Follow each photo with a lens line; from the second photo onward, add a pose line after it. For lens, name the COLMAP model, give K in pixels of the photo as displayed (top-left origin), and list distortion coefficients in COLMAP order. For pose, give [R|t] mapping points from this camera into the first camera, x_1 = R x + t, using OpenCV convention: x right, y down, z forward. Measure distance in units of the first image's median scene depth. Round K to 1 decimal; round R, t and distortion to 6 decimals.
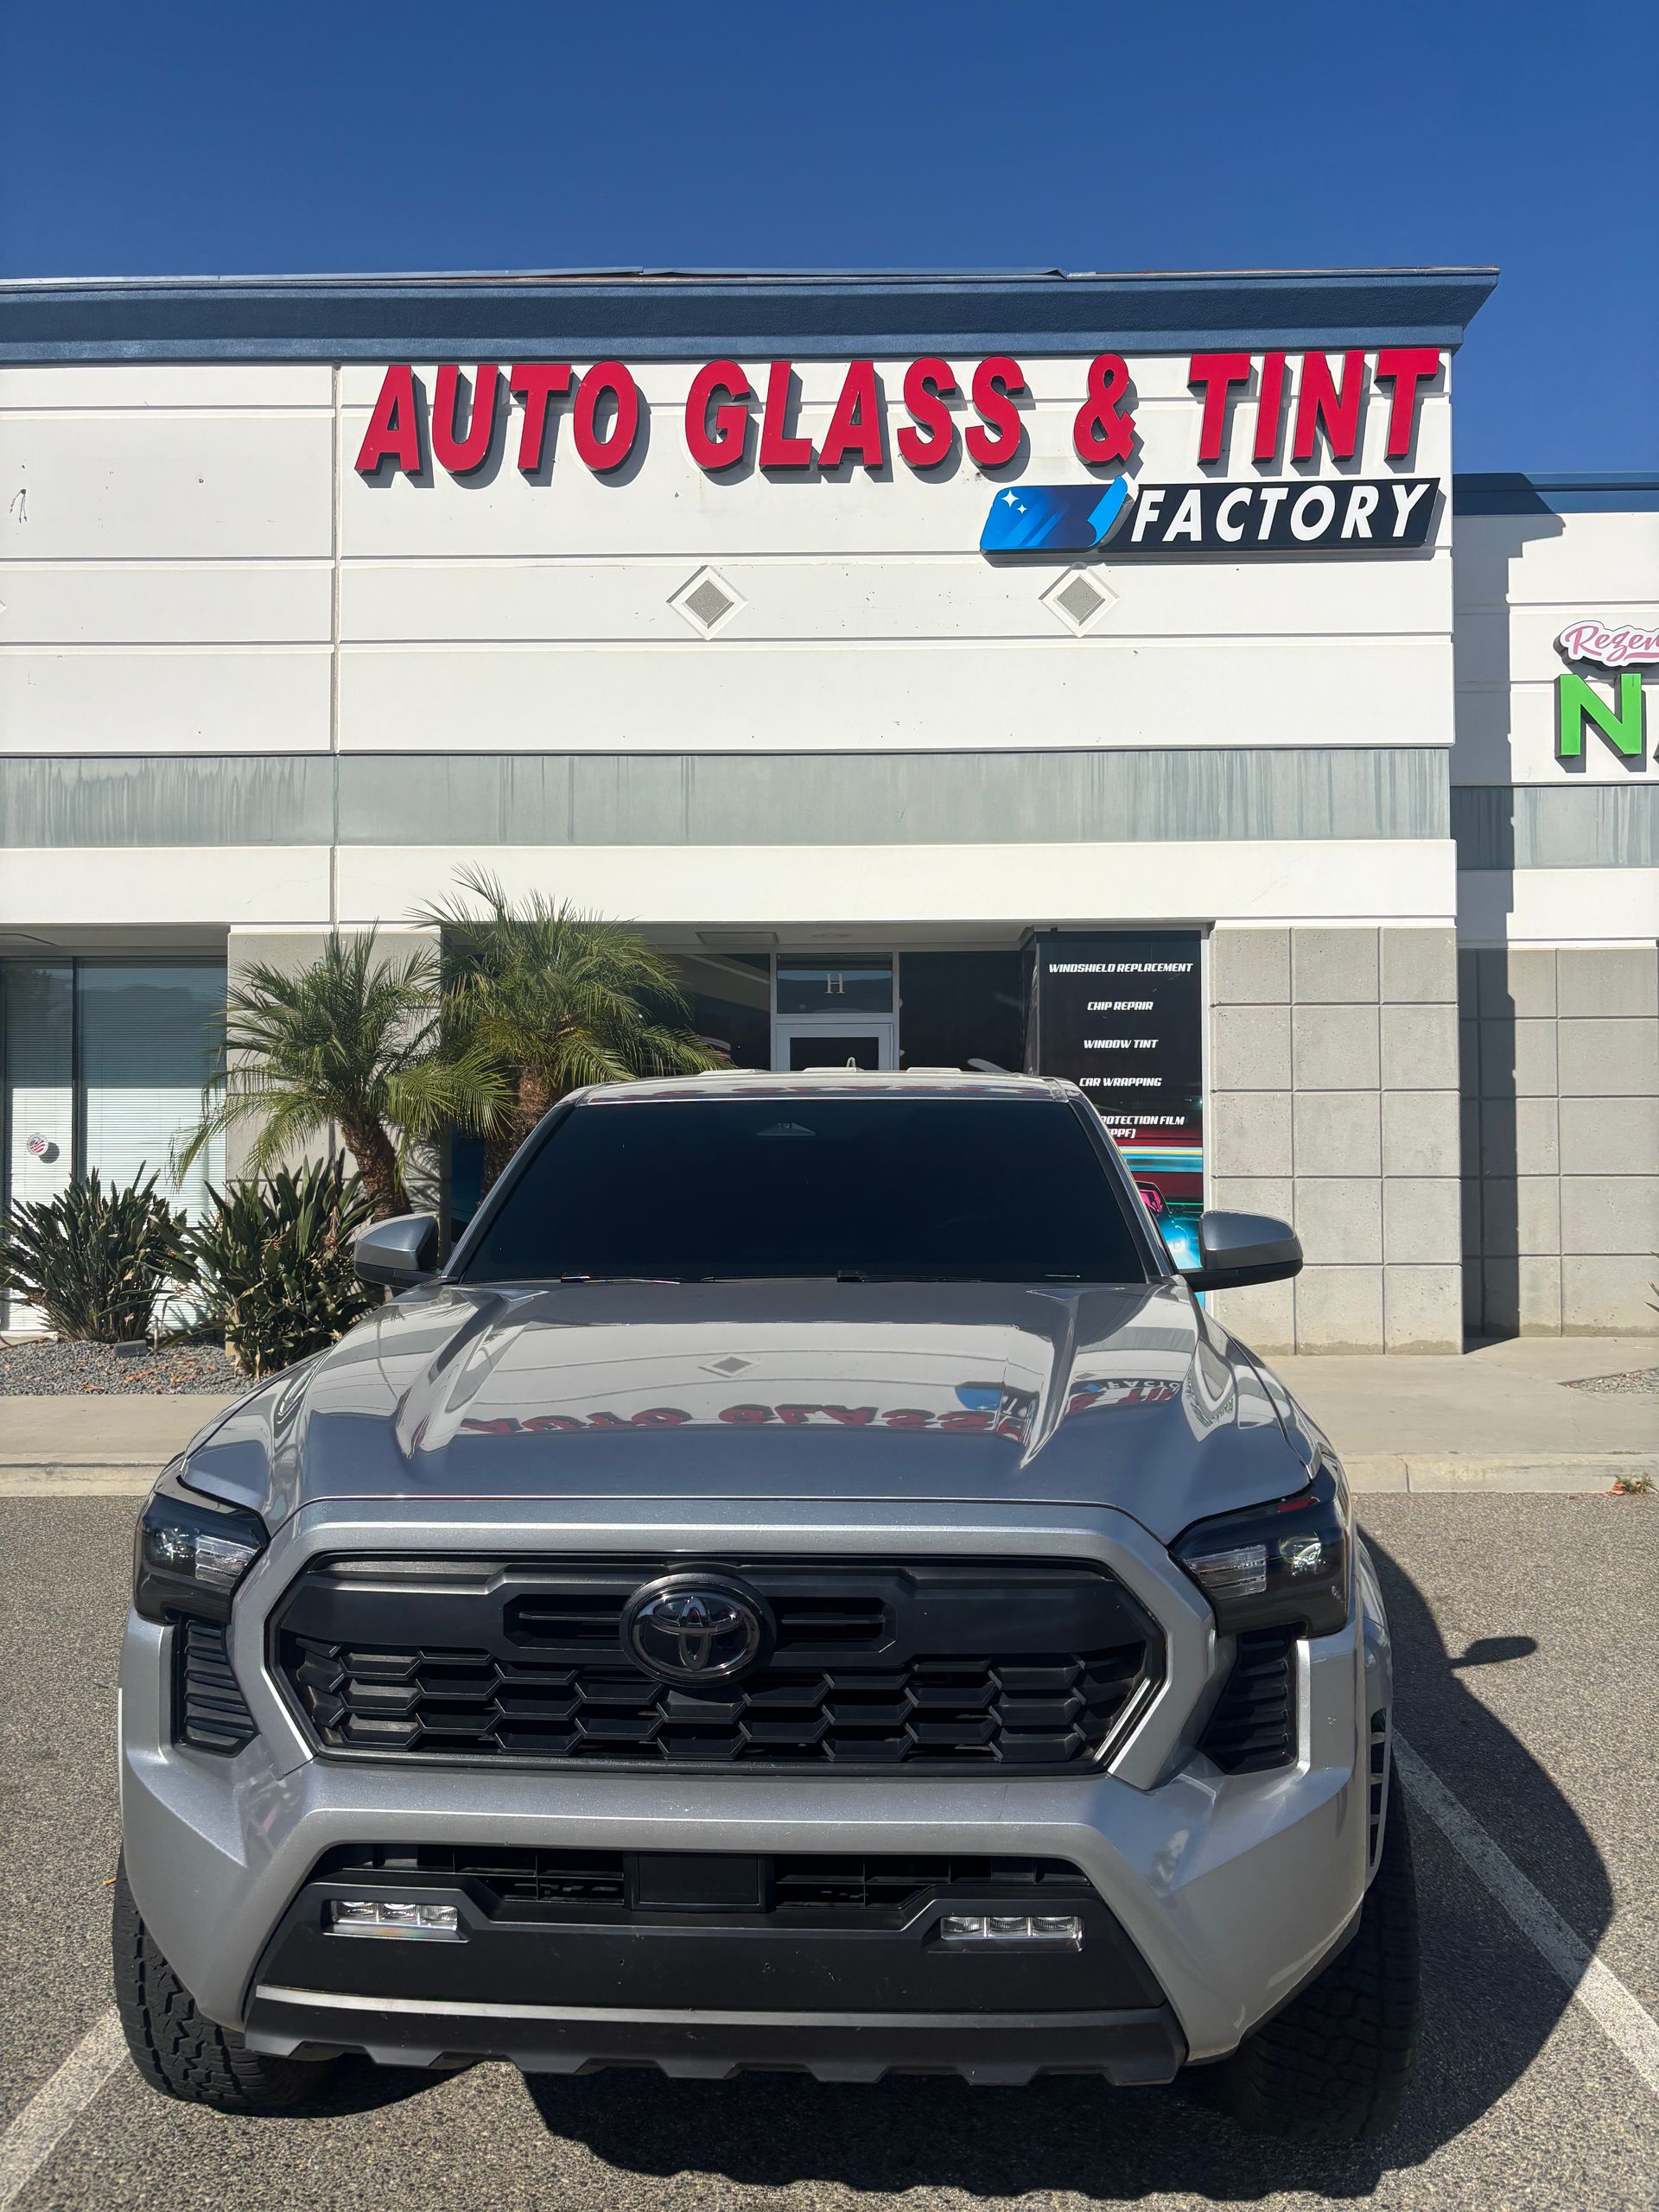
lens RADIAL K [[1620.2, 0, 839.3], [0, 1620.2, 1115.2], [0, 0, 1]] dist [0.036722, -0.025990]
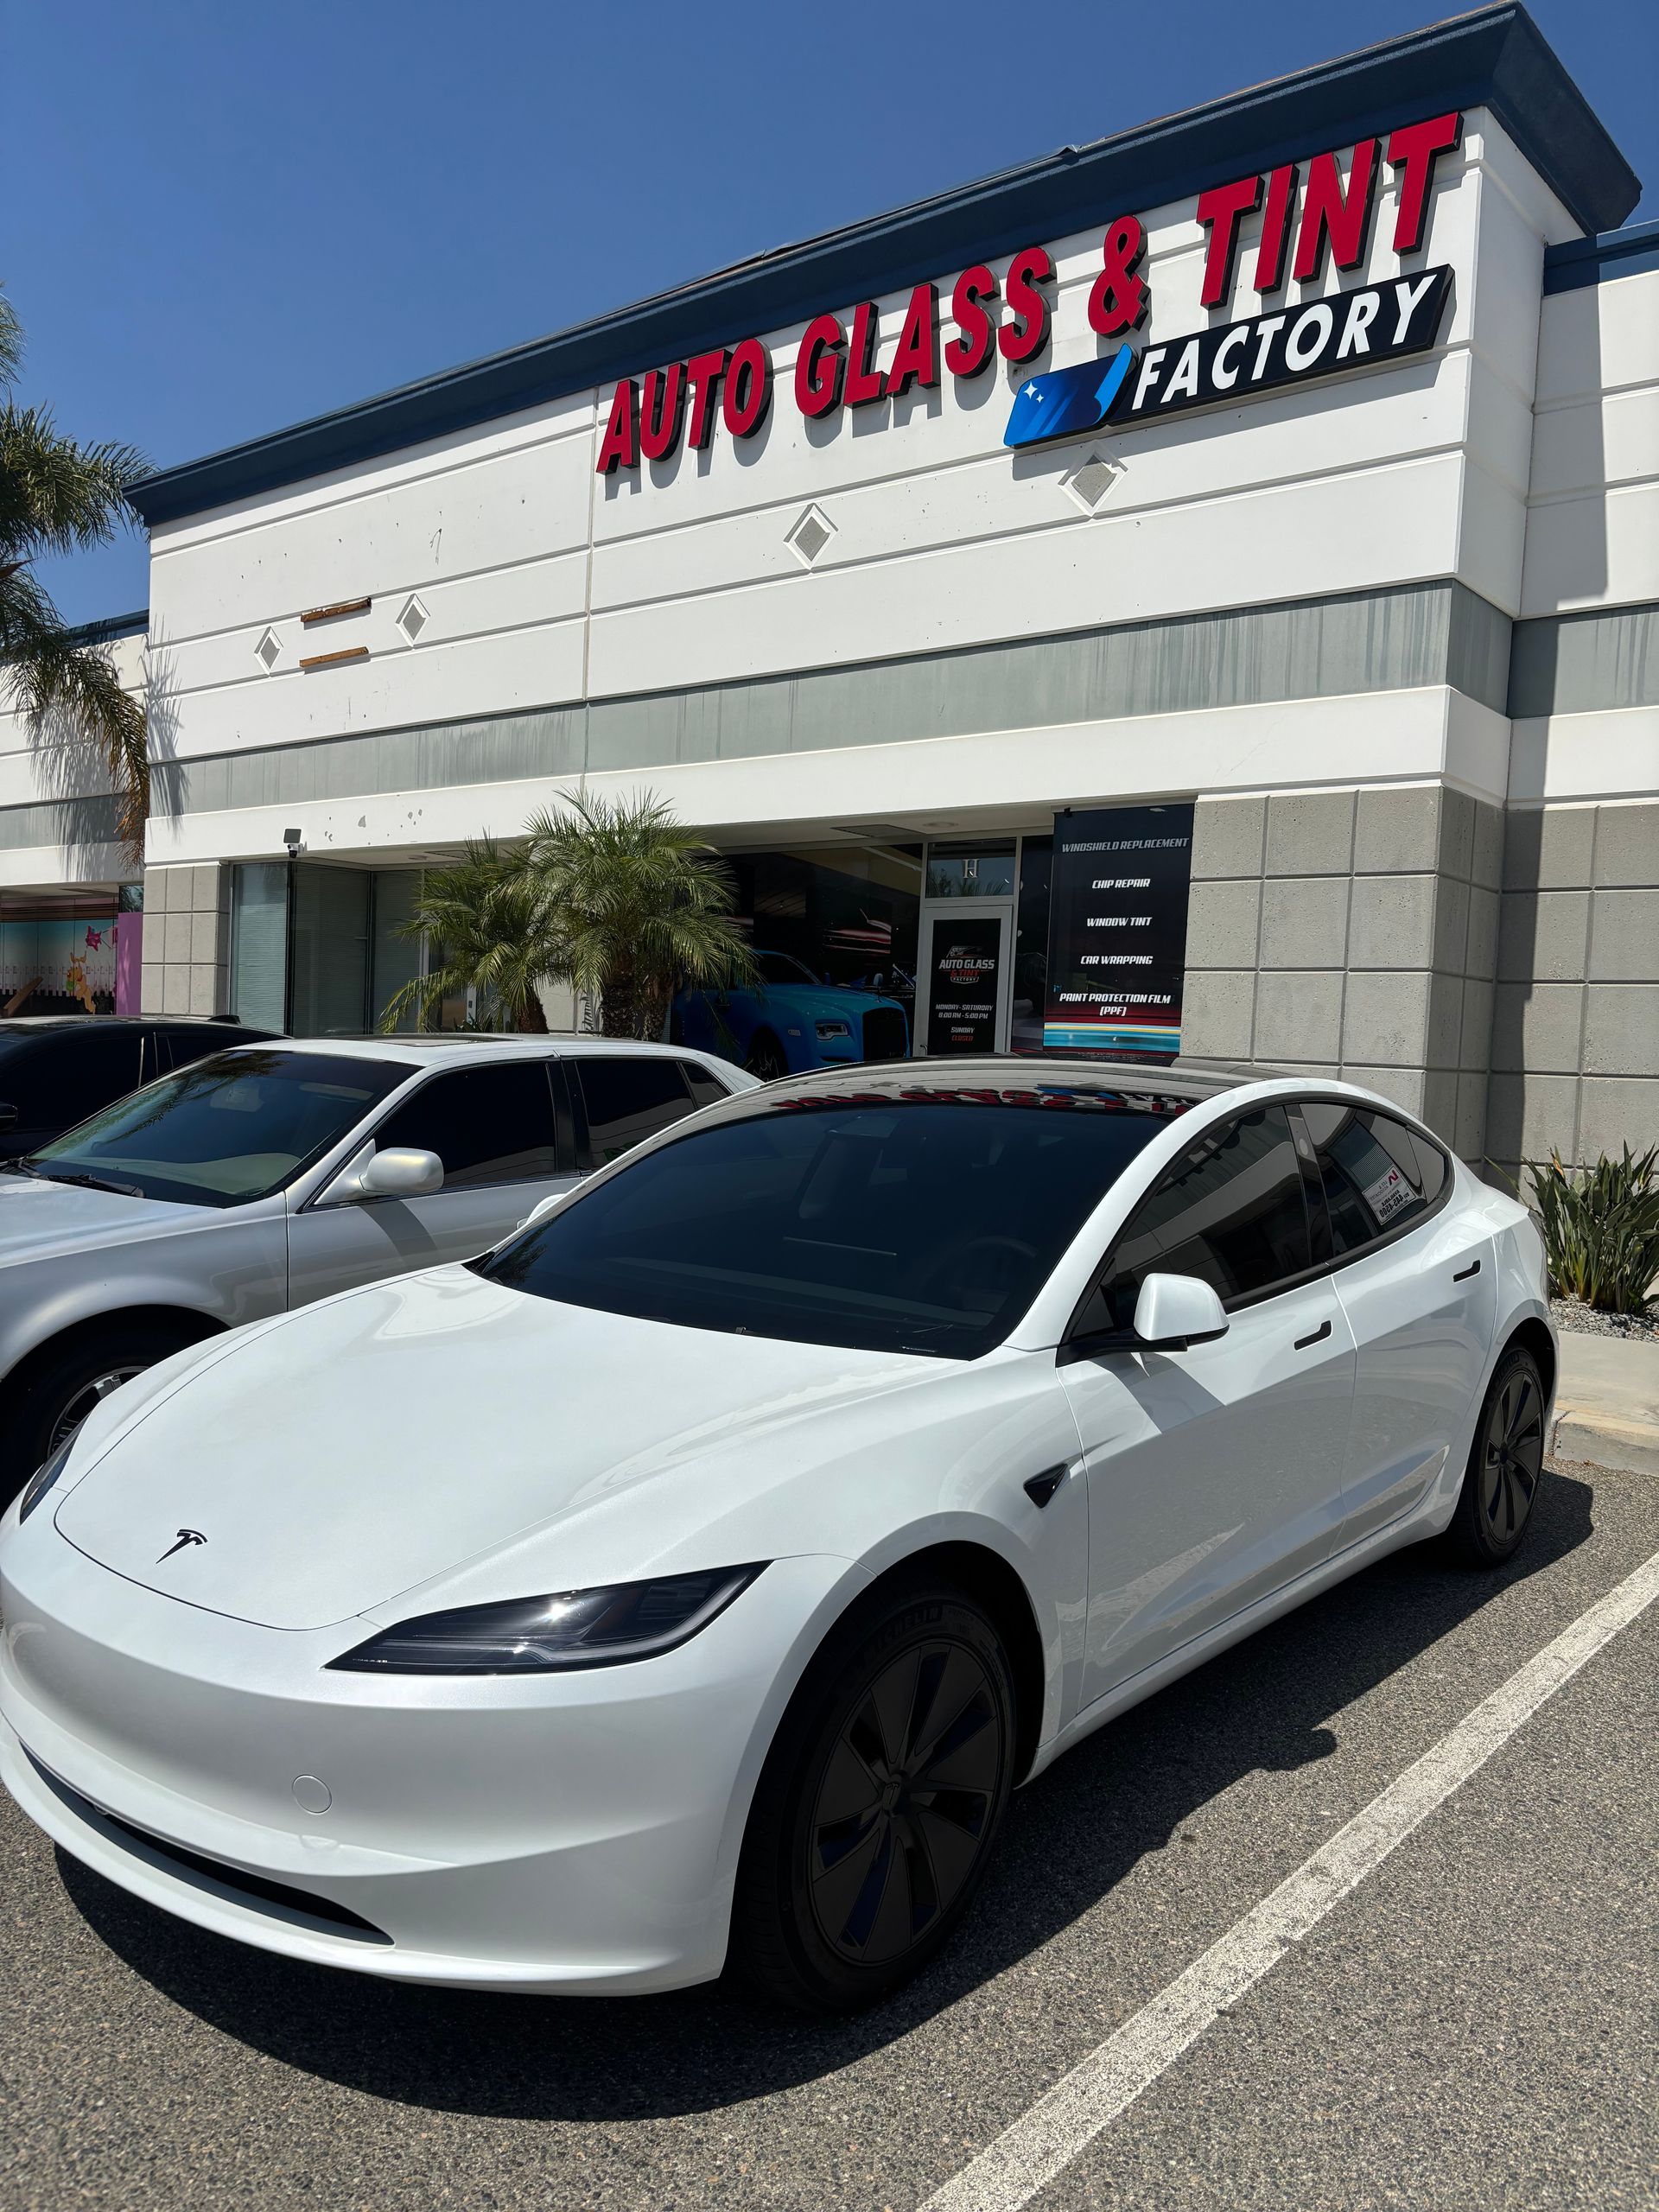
lens RADIAL K [[1608.4, 0, 844.4], [0, 1608.4, 1101.6], [0, 0, 1]] dist [0.033156, -0.002727]
pose [[0.793524, 0.058807, -0.605691, 0.656083], [-0.026519, 0.997716, 0.062127, 0.009790], [0.607961, -0.033237, 0.793271, 0.100887]]
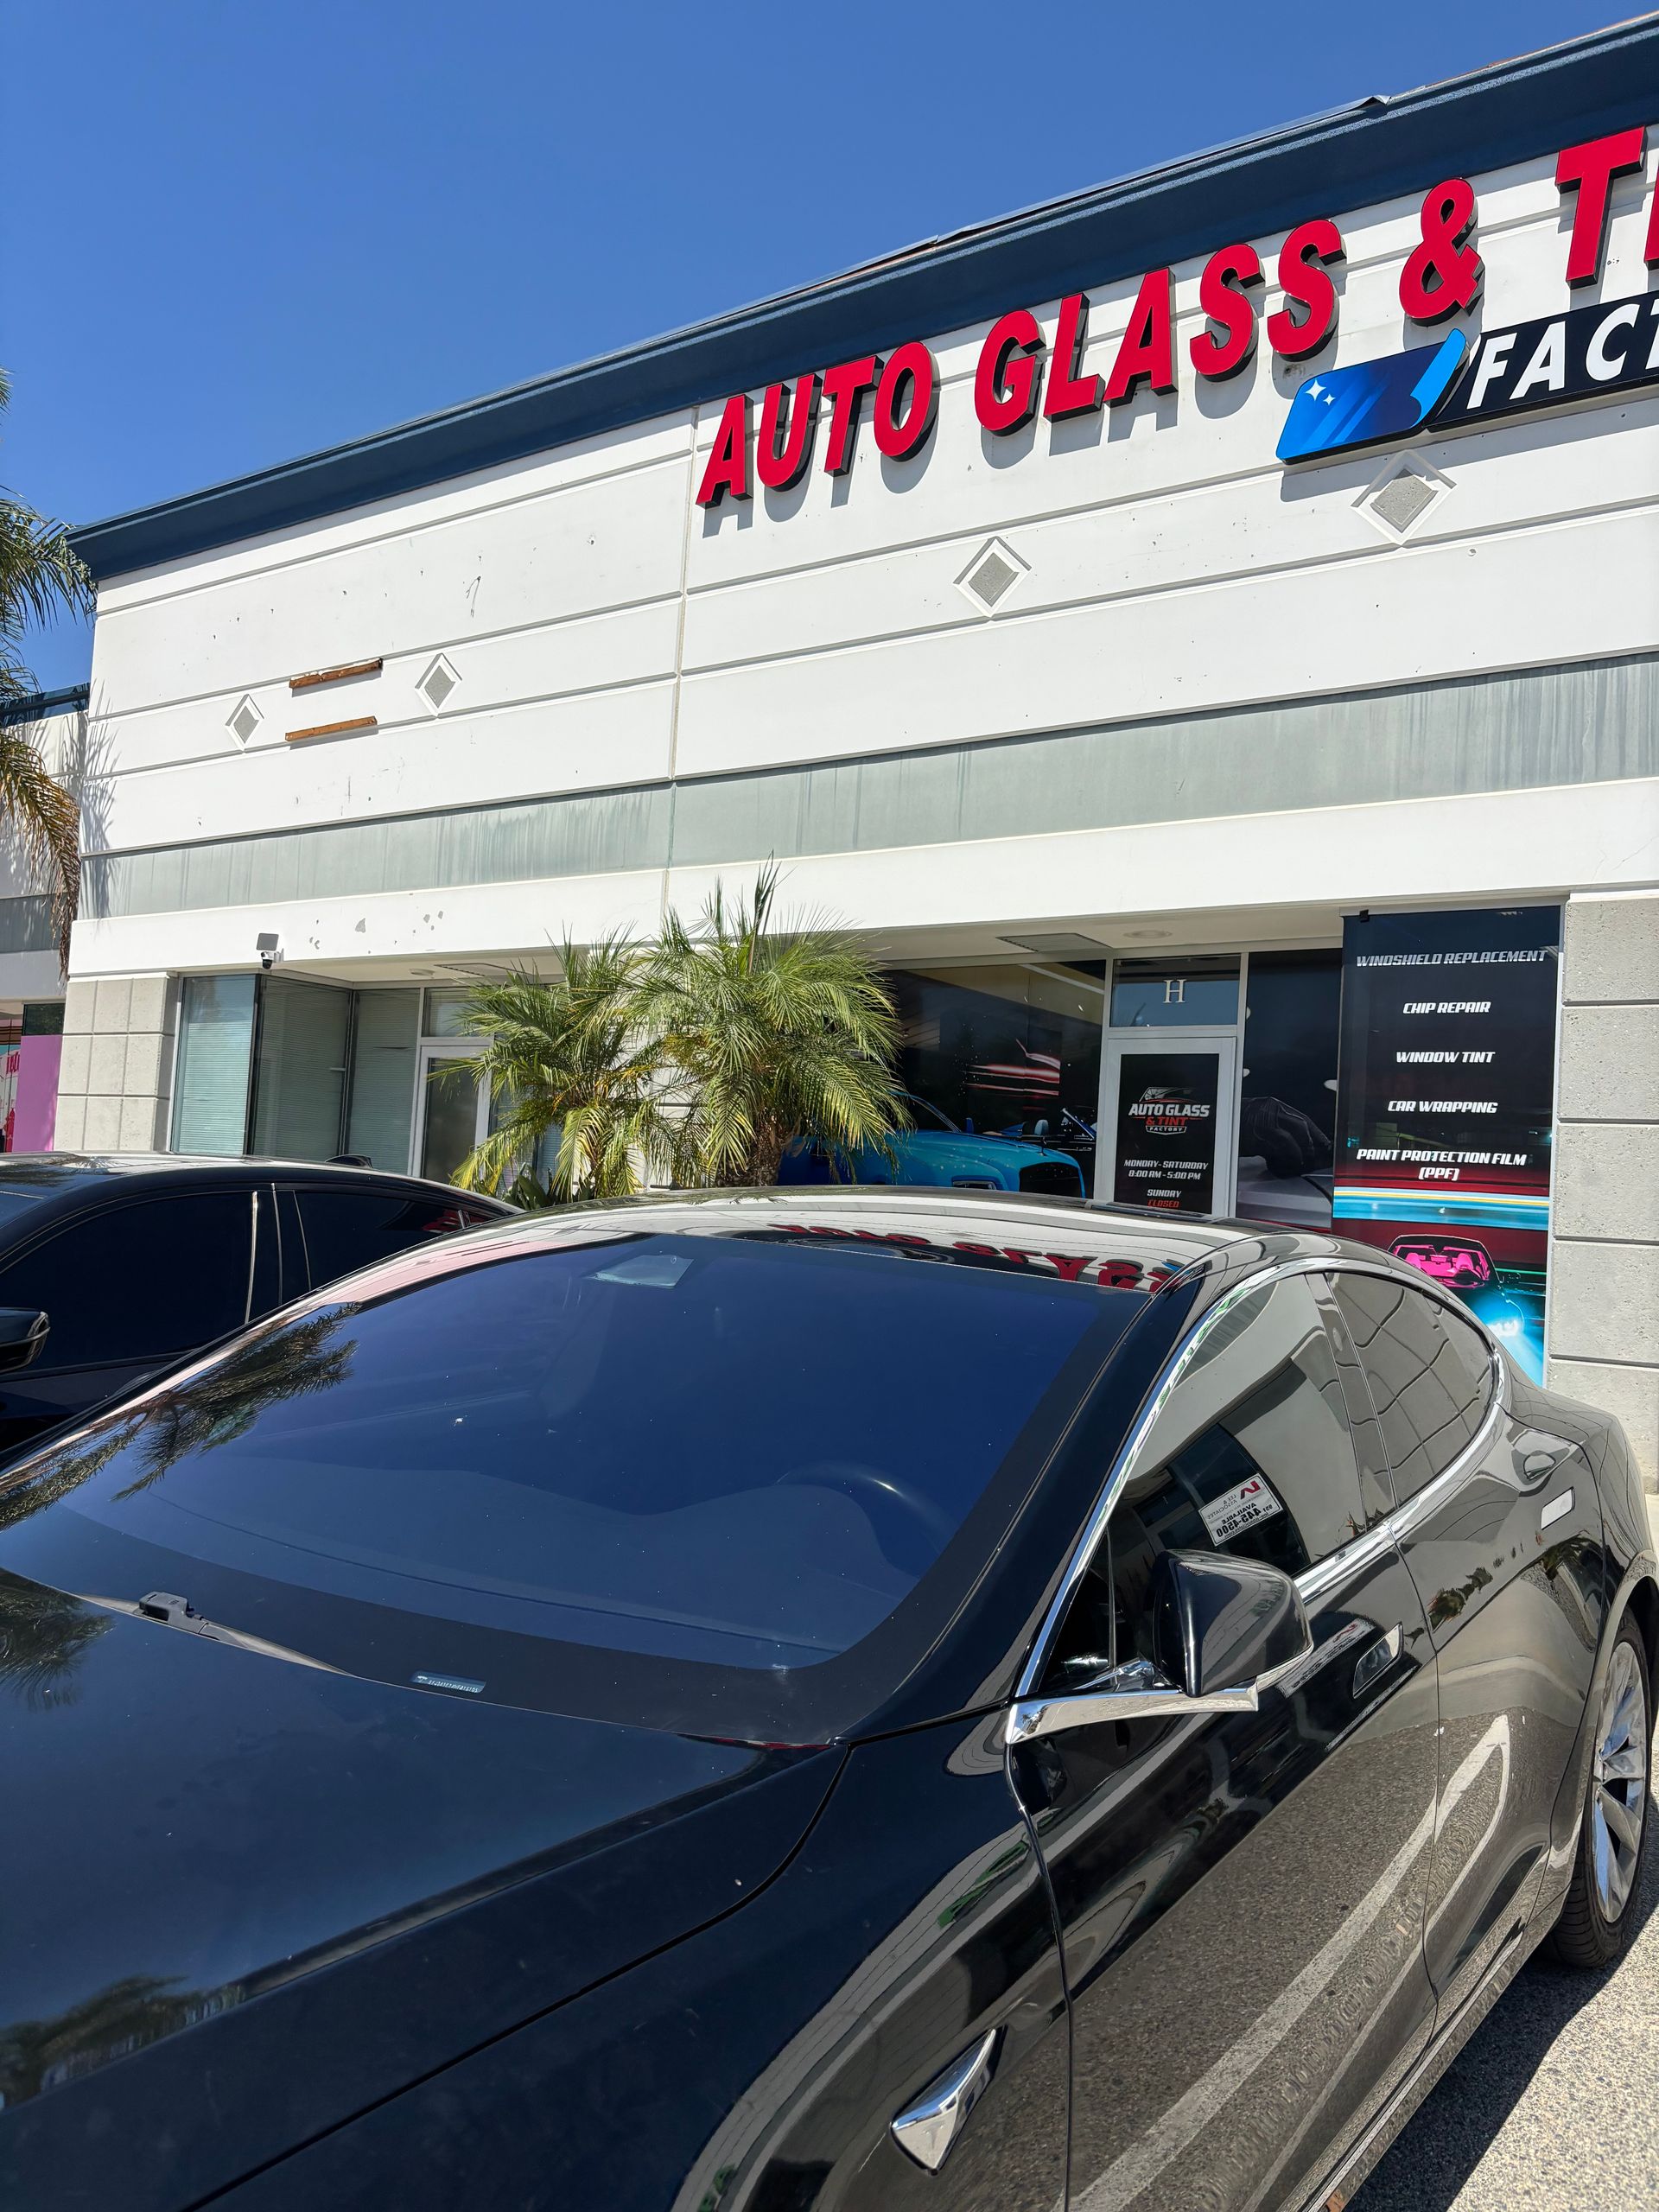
lens RADIAL K [[1620.2, 0, 839.3], [0, 1620.2, 1115.2], [0, 0, 1]] dist [0.036722, -0.025990]
pose [[0.836366, 0.020770, -0.547777, 0.360272], [-0.040577, 0.998886, -0.024080, 0.013821], [0.546667, 0.042367, 0.836278, 0.199881]]
